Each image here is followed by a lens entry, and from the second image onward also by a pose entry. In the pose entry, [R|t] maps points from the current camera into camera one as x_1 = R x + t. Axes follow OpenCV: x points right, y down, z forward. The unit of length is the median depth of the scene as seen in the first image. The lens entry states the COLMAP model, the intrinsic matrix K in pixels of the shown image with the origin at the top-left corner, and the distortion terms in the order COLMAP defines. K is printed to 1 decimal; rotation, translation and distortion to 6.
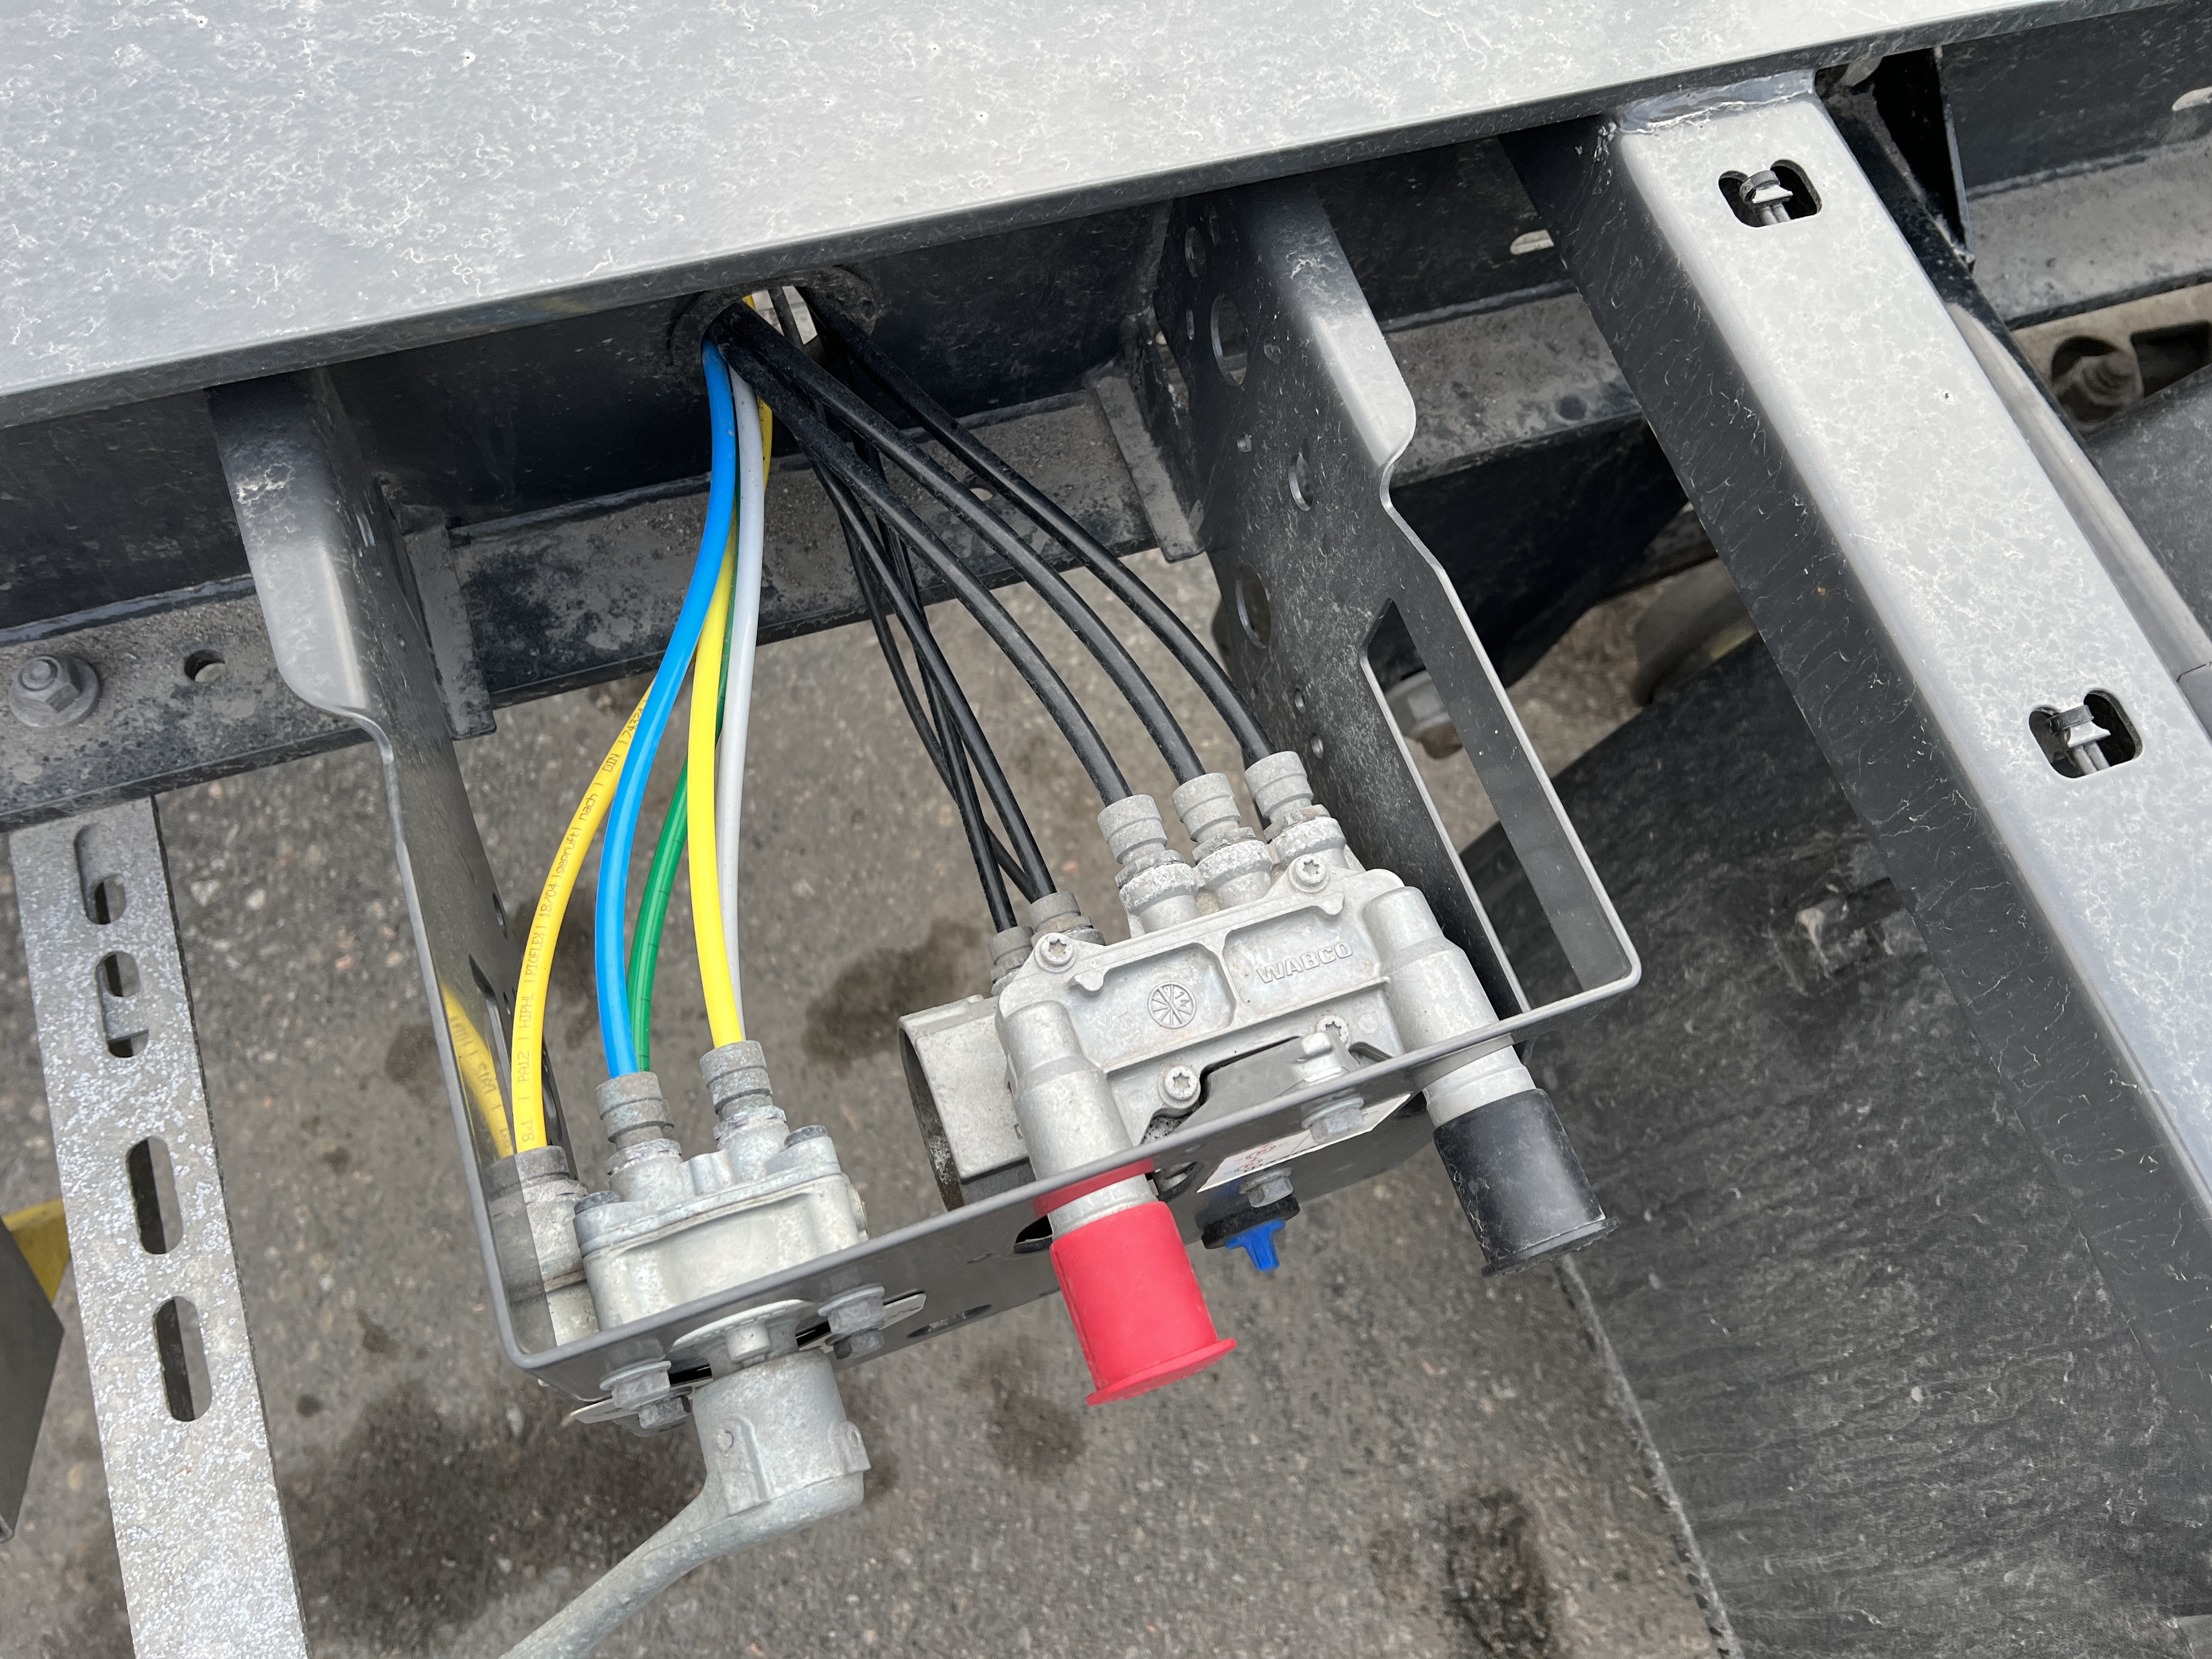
lens RADIAL K [[1667.5, 0, 1095.8], [0, 1667.5, 823.0], [0, 0, 1]] dist [0.048047, -0.056039]
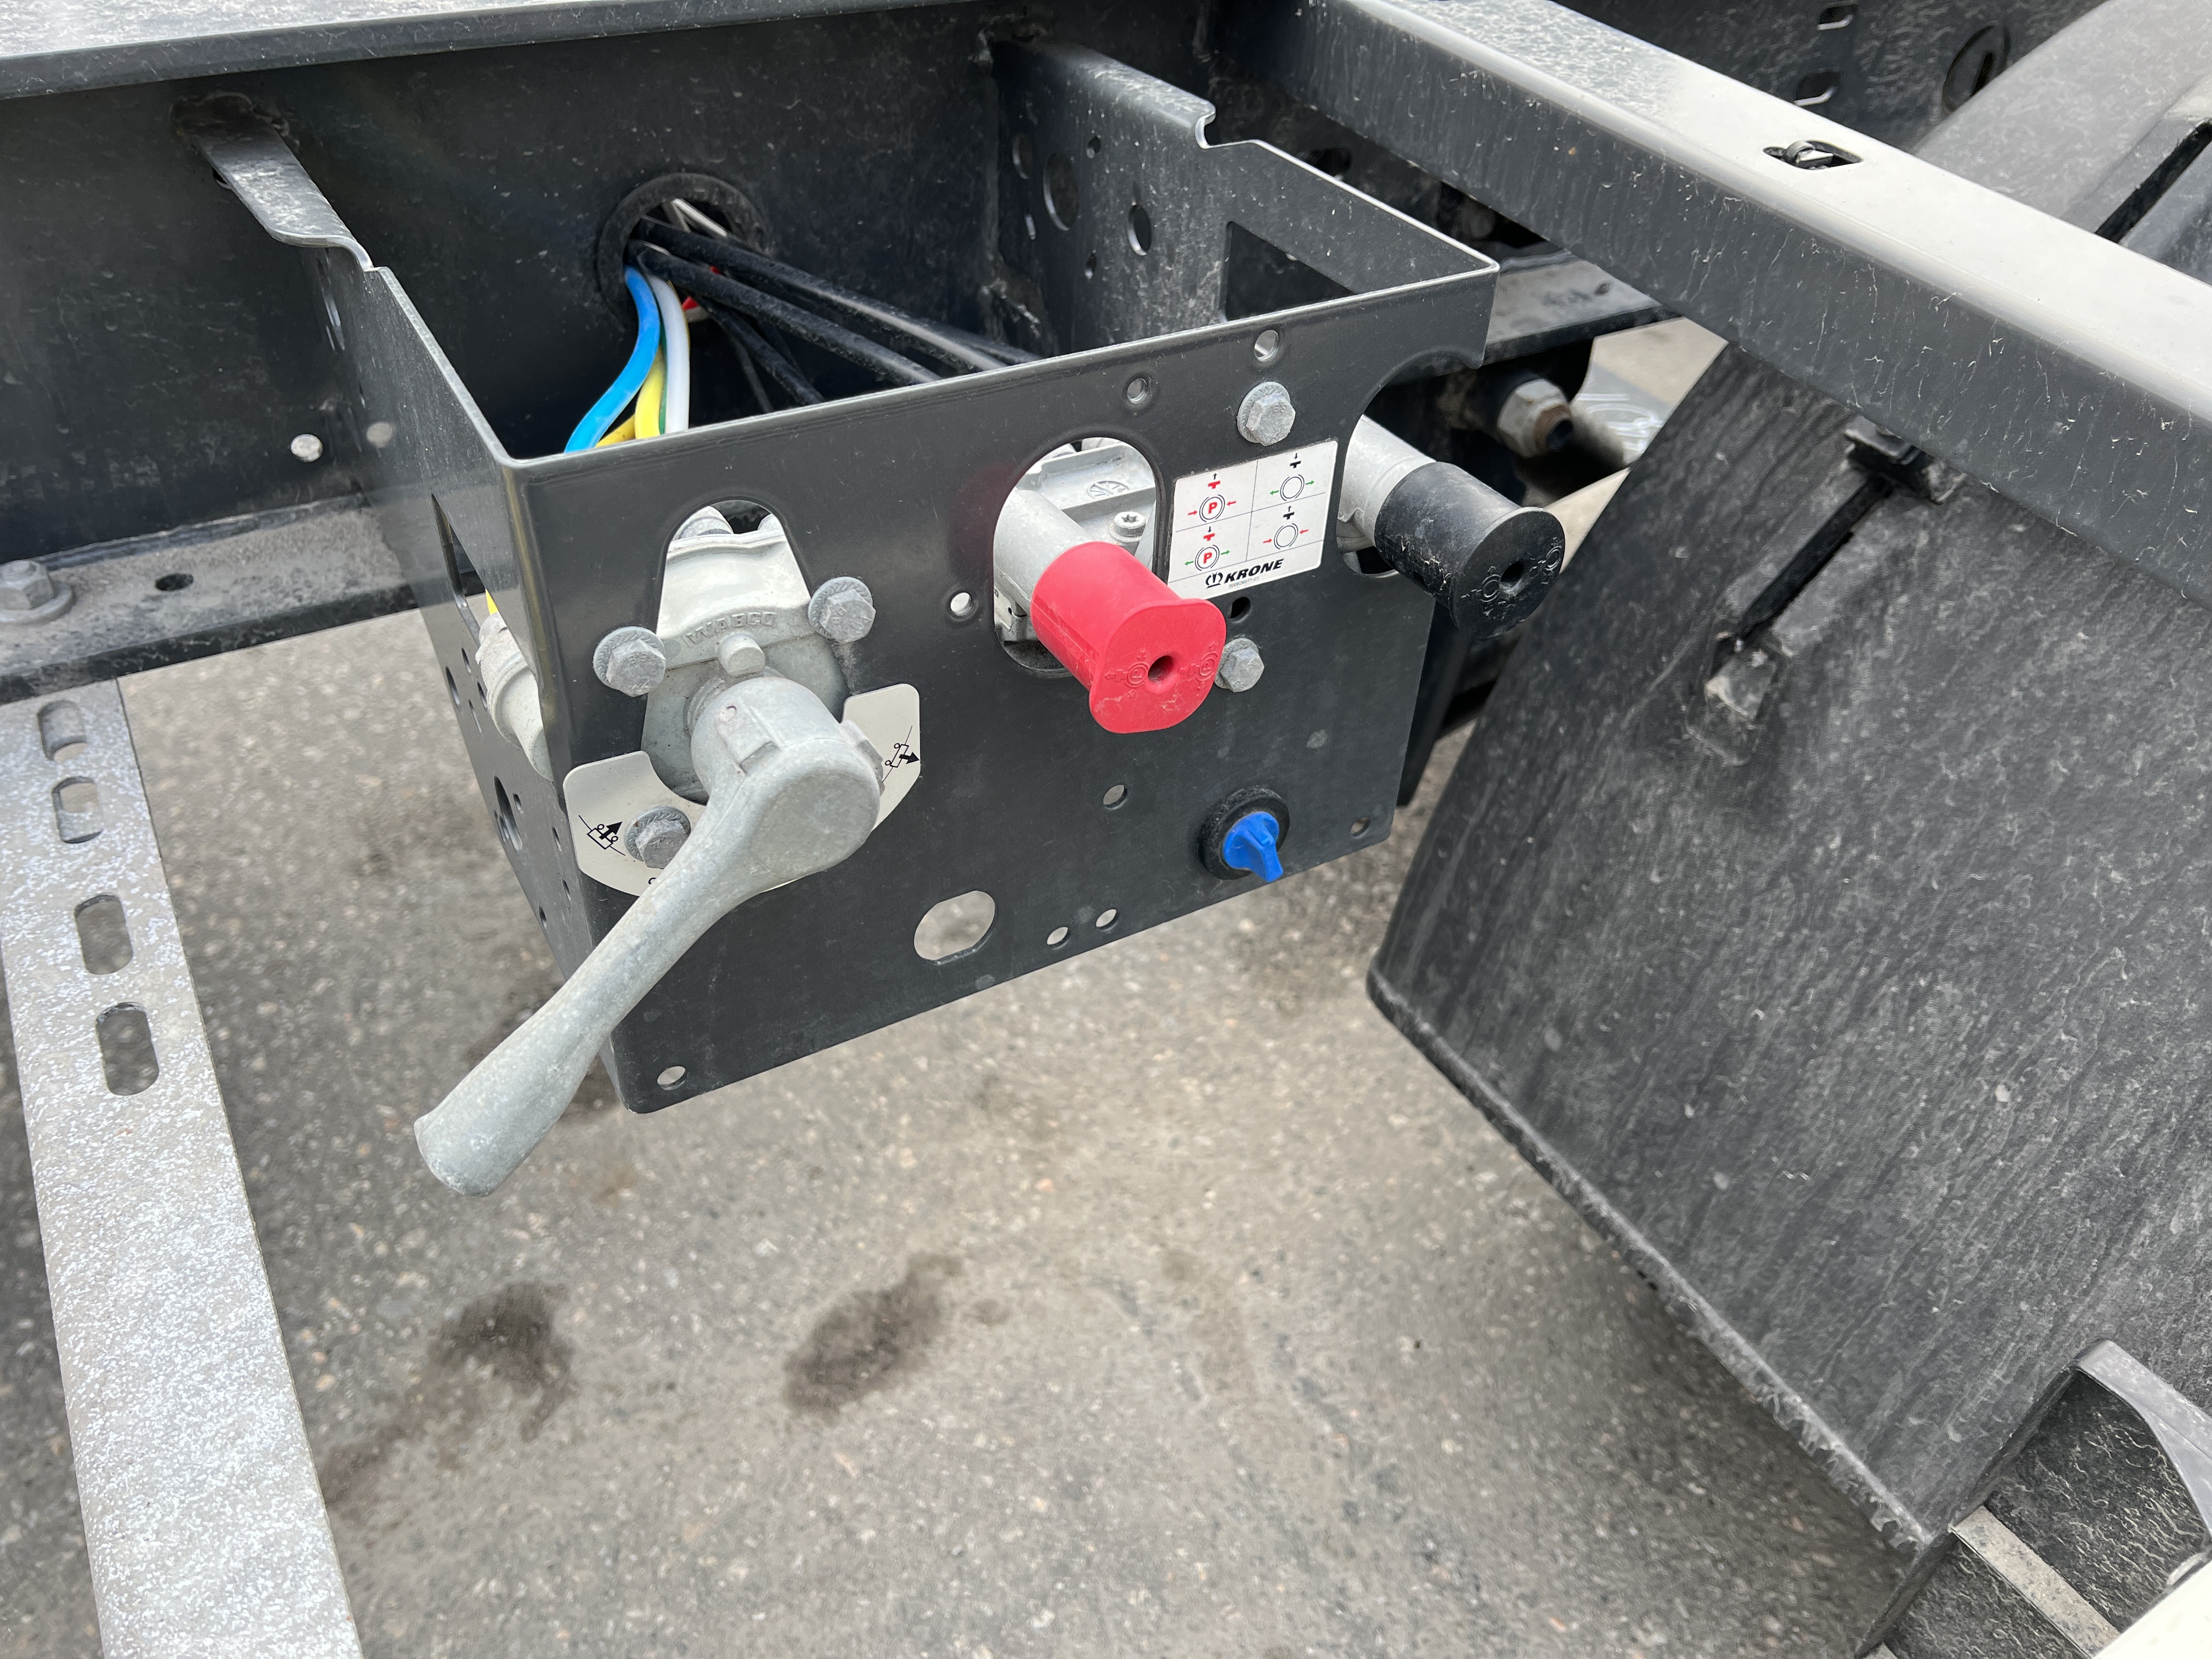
lens RADIAL K [[1687.6, 0, 1099.7], [0, 1687.6, 875.2], [0, 0, 1]] dist [0.009200, -0.003656]
pose [[0.981805, -0.170209, 0.084193, -0.063590], [0.189894, 0.879694, -0.435980, 0.541926], [0.000143, 0.444035, 0.896009, 0.101305]]
